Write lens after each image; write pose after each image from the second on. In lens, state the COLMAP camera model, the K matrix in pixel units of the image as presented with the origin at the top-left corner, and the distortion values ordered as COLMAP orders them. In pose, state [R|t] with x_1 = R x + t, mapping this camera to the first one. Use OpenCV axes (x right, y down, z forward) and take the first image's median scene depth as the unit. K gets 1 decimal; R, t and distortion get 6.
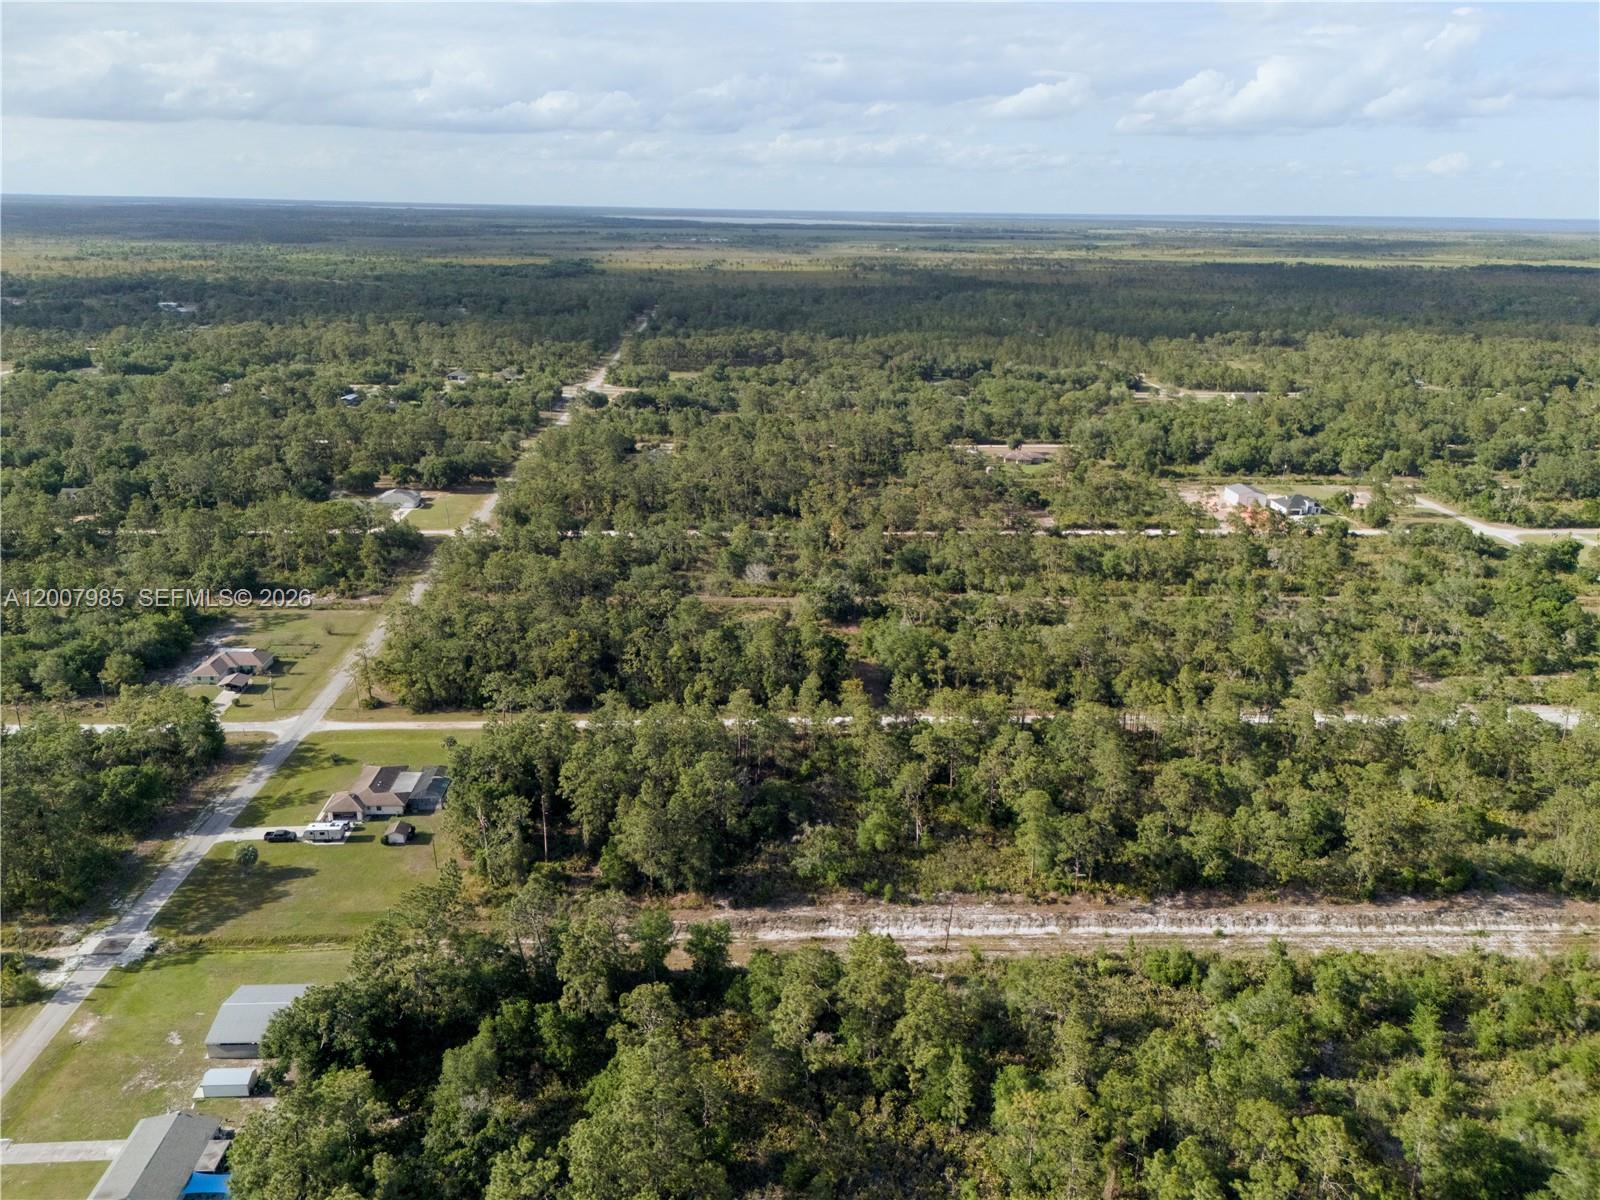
lens RADIAL K [[1130.8, 0, 800.0], [0, 1130.8, 600.0], [0, 0, 1]] dist [0.064157, -0.065155]
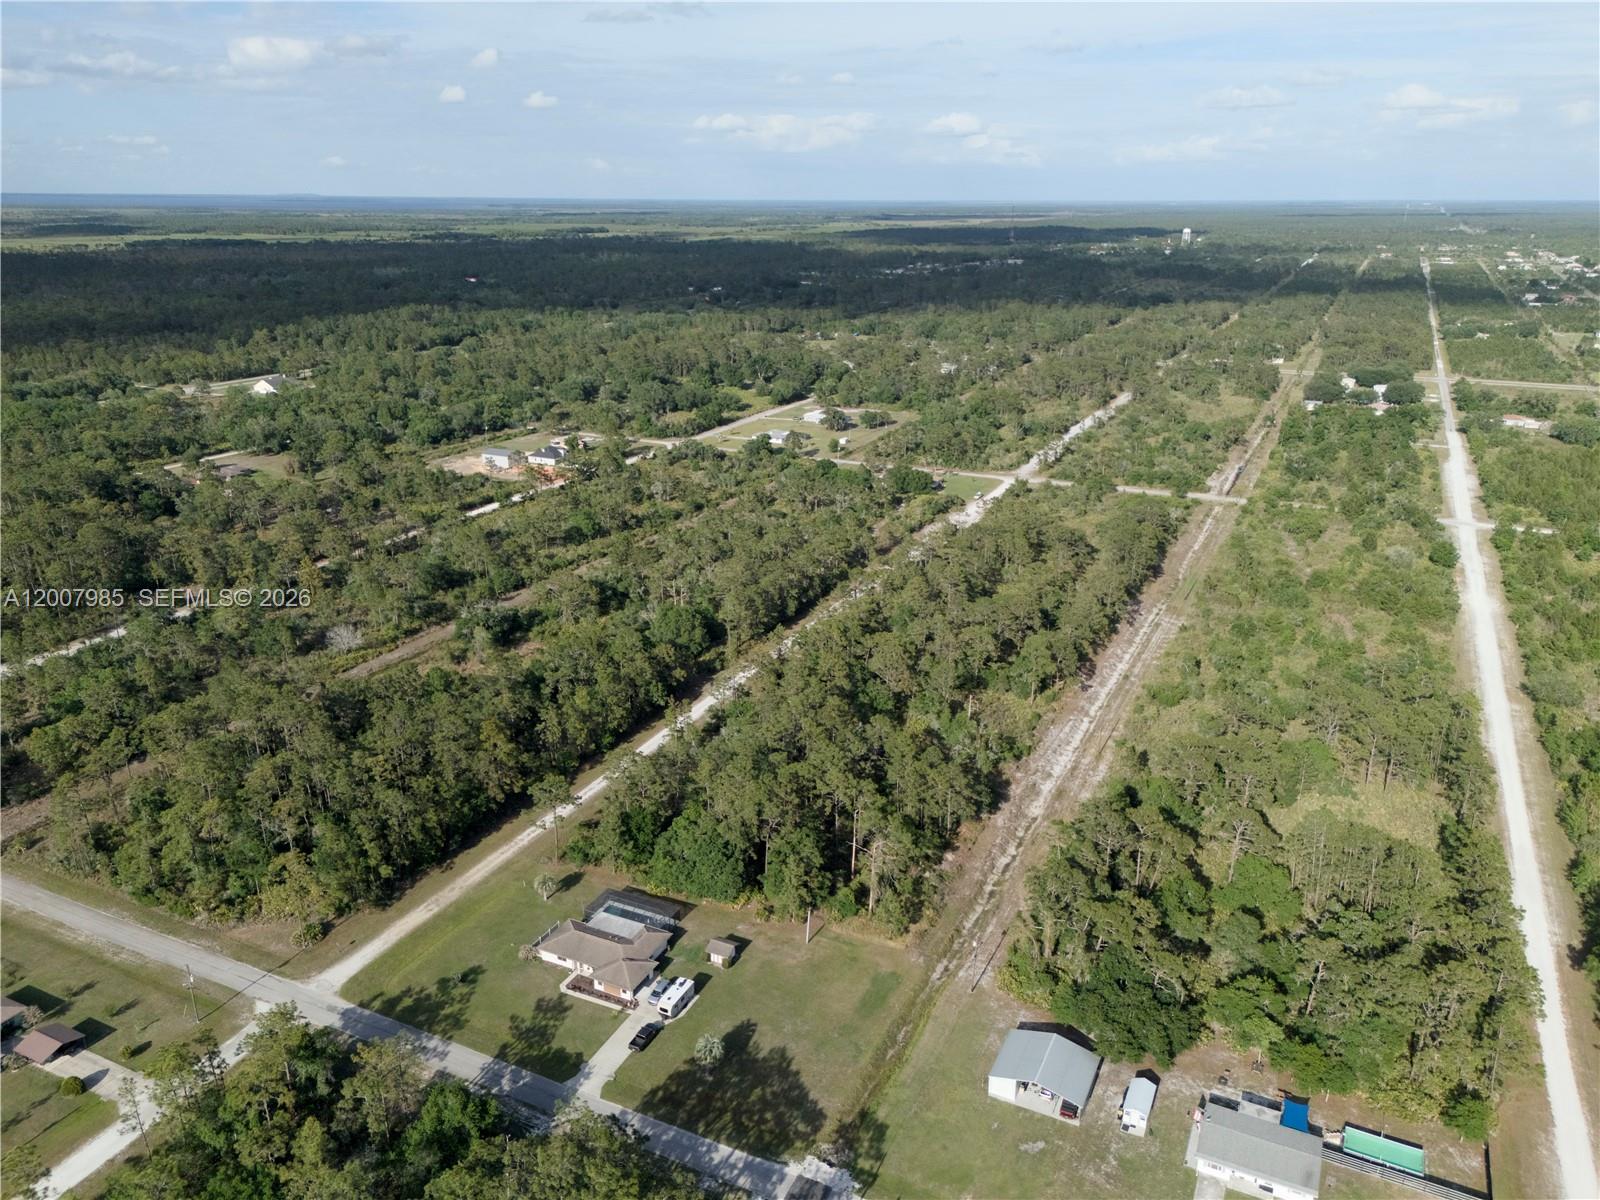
lens RADIAL K [[1166.9, 0, 800.0], [0, 1166.9, 600.0], [0, 0, 1]] dist [0.082326, -0.080770]
pose [[0.485600, -0.282194, 0.827381, -0.974513], [0.273769, 0.947945, 0.162637, -0.167226], [-0.830207, 0.147535, 0.537578, 0.455640]]
